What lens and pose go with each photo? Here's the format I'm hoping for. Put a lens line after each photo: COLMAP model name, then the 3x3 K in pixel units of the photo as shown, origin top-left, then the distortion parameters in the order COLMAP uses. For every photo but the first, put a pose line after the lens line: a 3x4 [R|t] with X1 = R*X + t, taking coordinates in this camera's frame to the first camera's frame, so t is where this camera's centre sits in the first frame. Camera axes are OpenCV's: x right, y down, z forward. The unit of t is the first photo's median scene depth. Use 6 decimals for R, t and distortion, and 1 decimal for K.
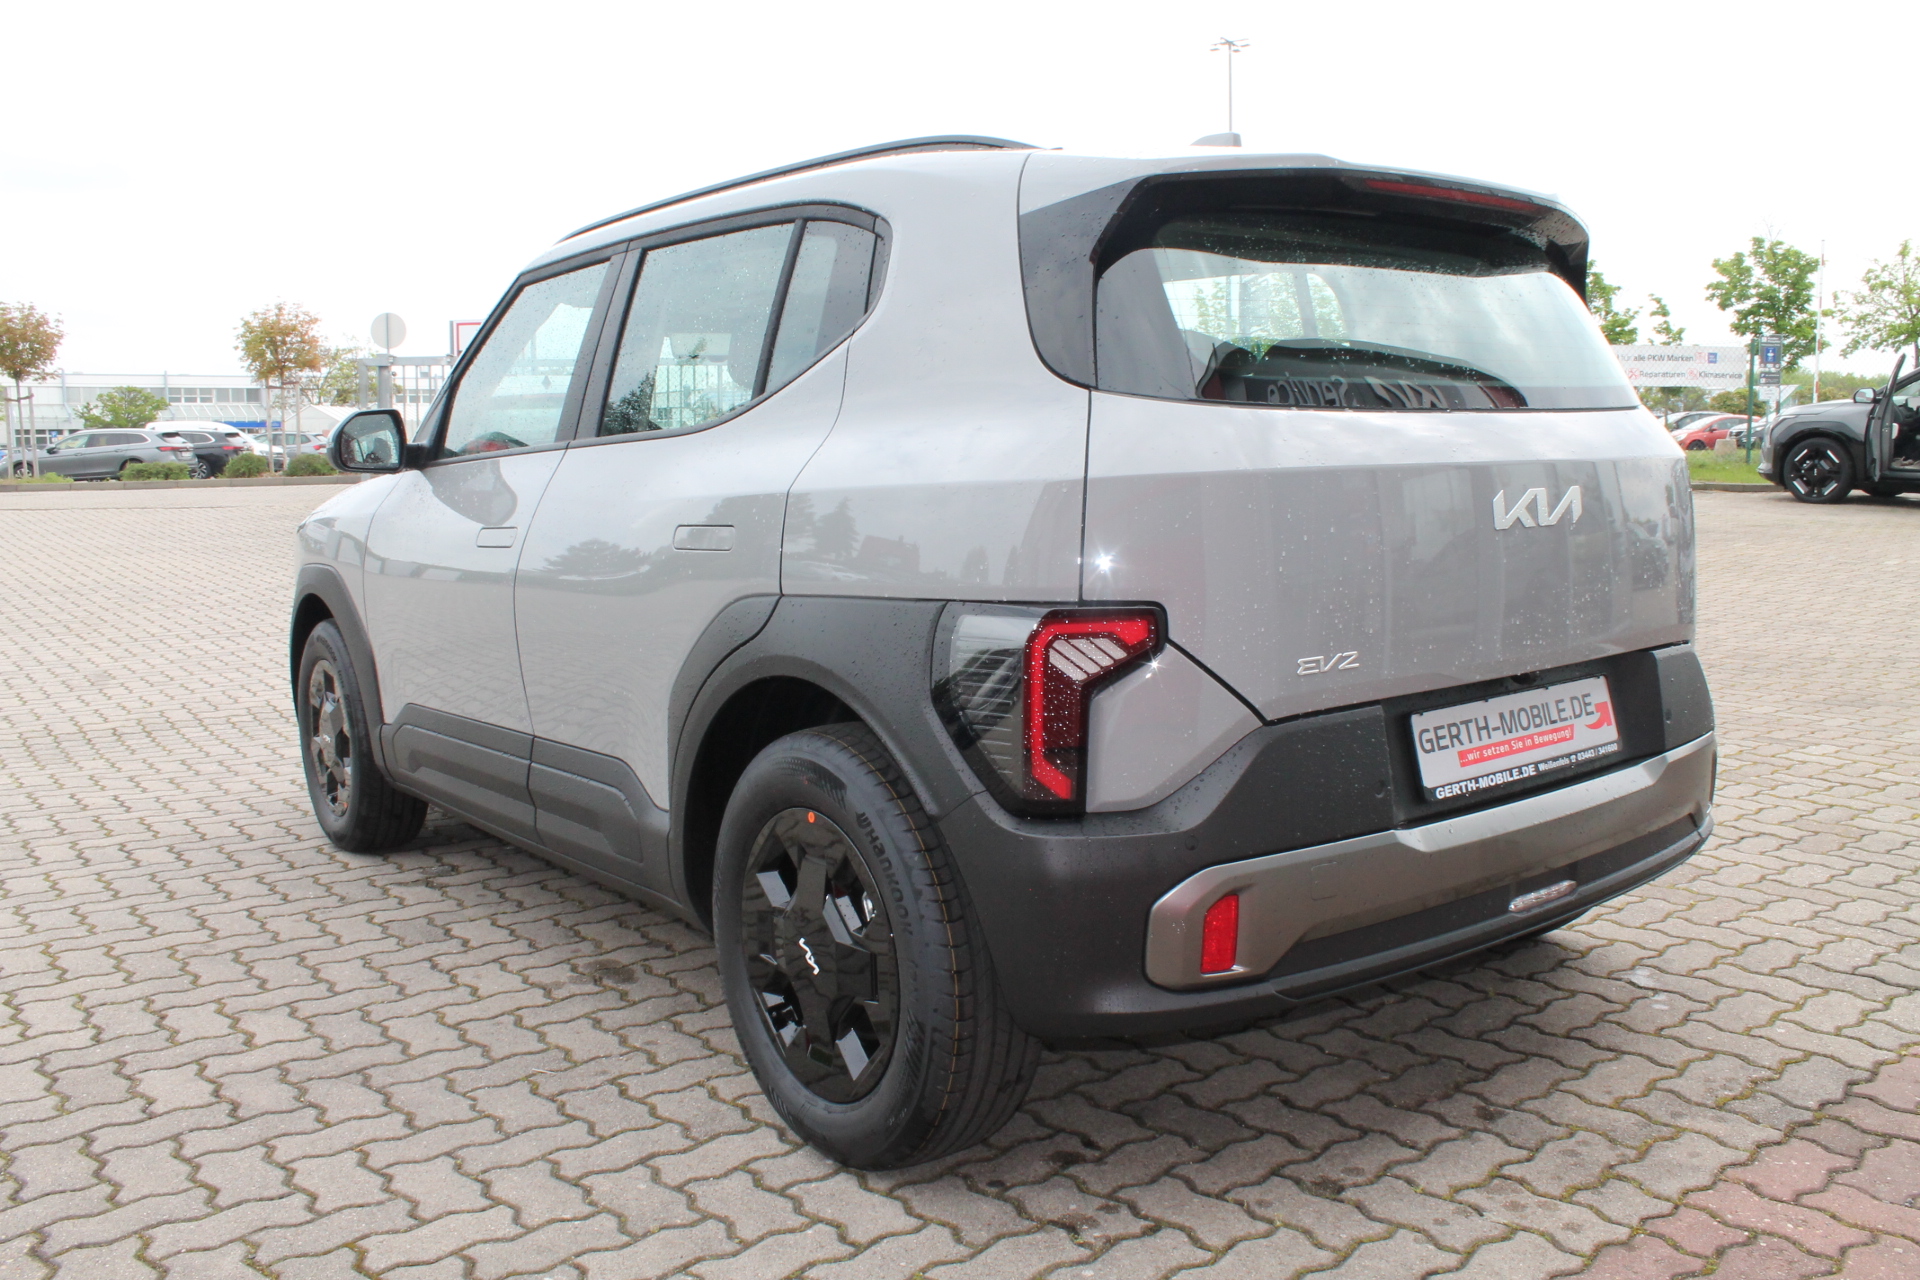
lens RADIAL K [[1610.1, 0, 981.6], [0, 1610.1, 632.2], [0, 0, 1]] dist [-0.165417, 0.146301]
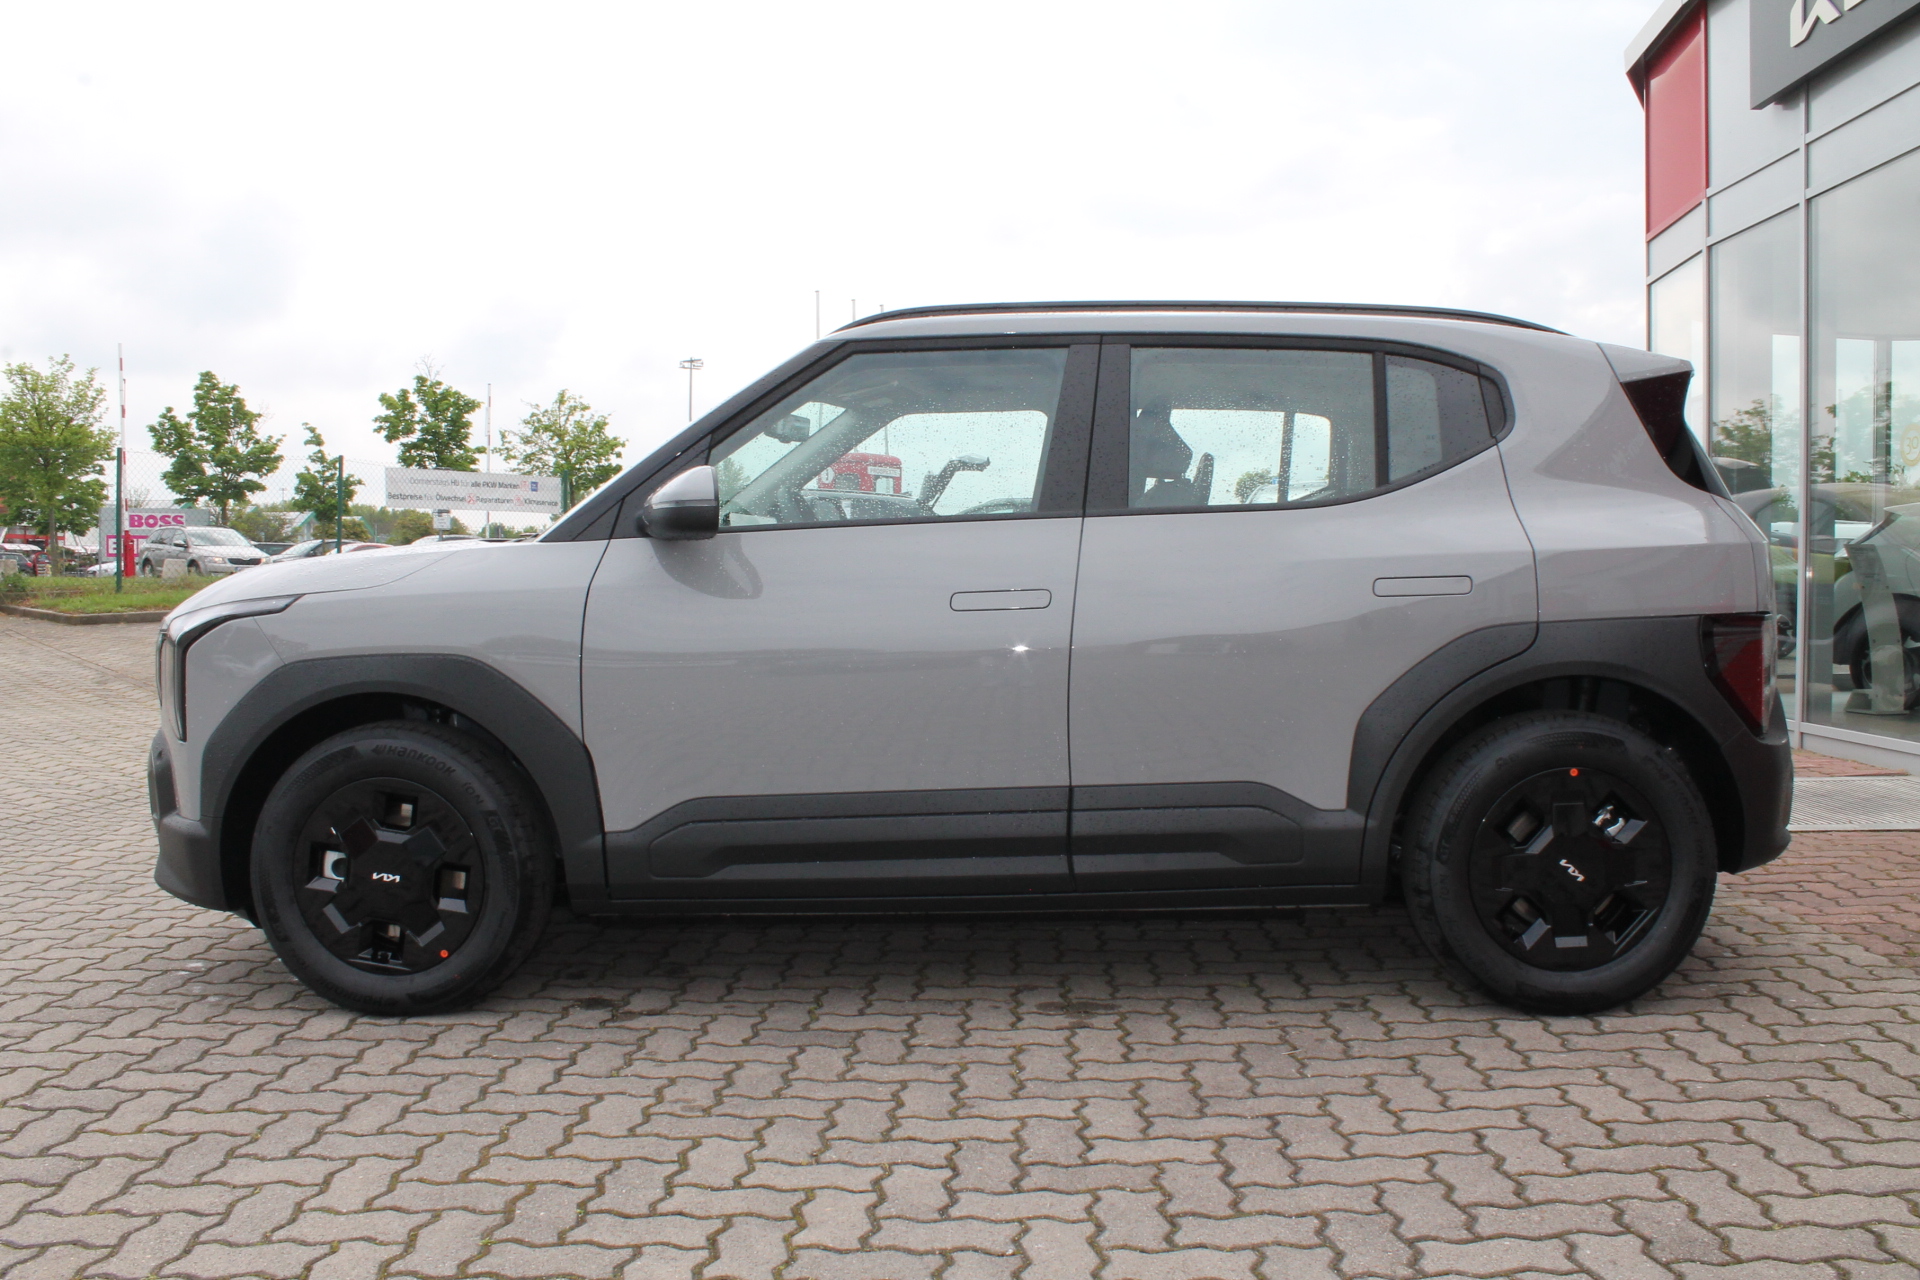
lens RADIAL K [[1610.1, 0, 981.6], [0, 1610.1, 632.2], [0, 0, 1]] dist [-0.165417, 0.146301]
pose [[0.634193, -0.016188, 0.773005, -0.952002], [0.080096, 0.995777, -0.044859, 0.005844], [-0.769015, 0.090364, 0.632811, 0.303433]]
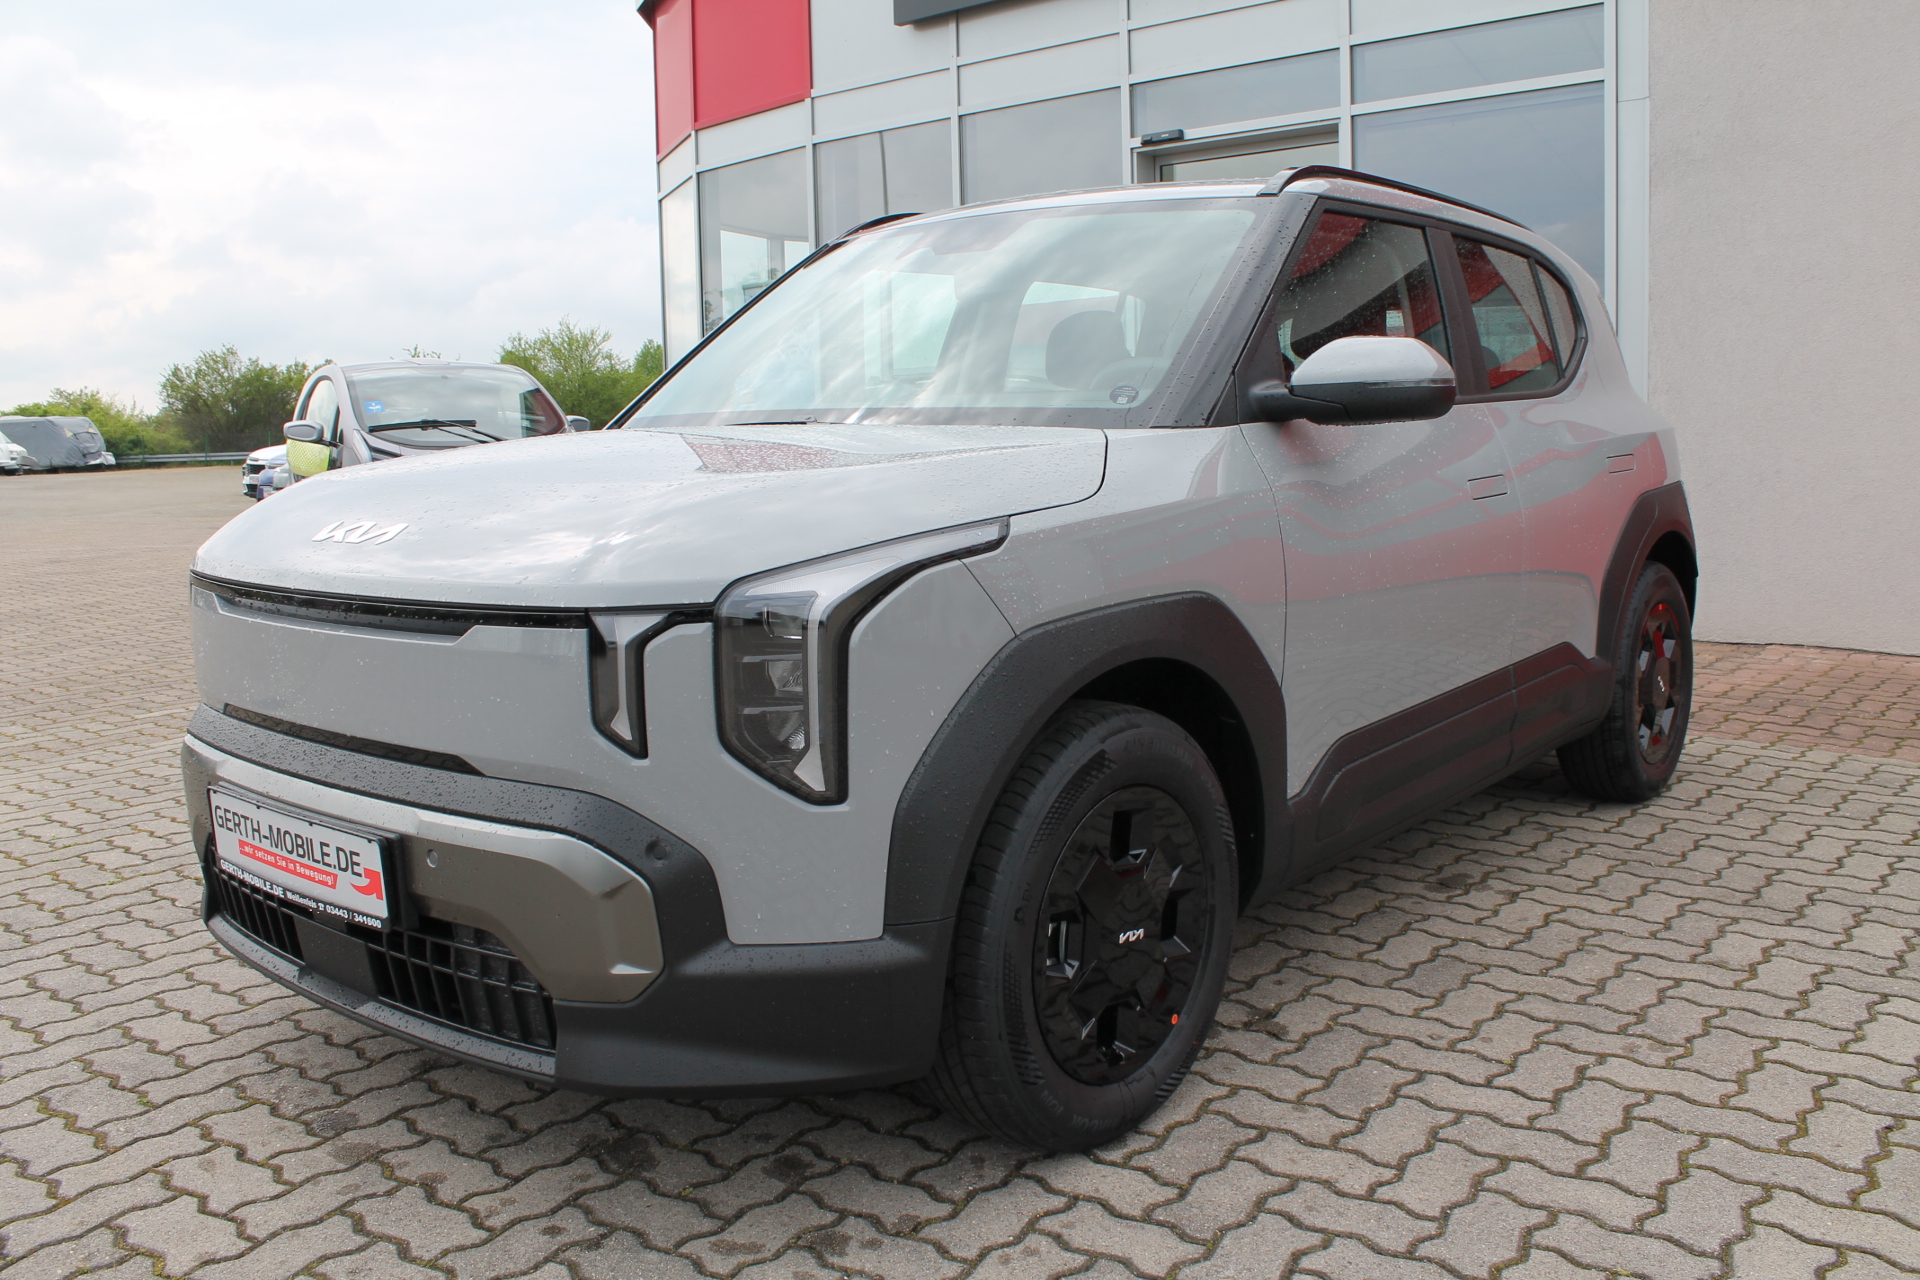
lens RADIAL K [[1527.9, 0, 998.6], [0, 1527.9, 643.1], [0, 0, 1]] dist [-0.070345, 0.007605]
pose [[-0.213341, -0.094121, 0.972433, -1.024667], [0.144411, 0.981377, 0.126669, -0.114036], [-0.966246, 0.167453, -0.195776, 1.287927]]
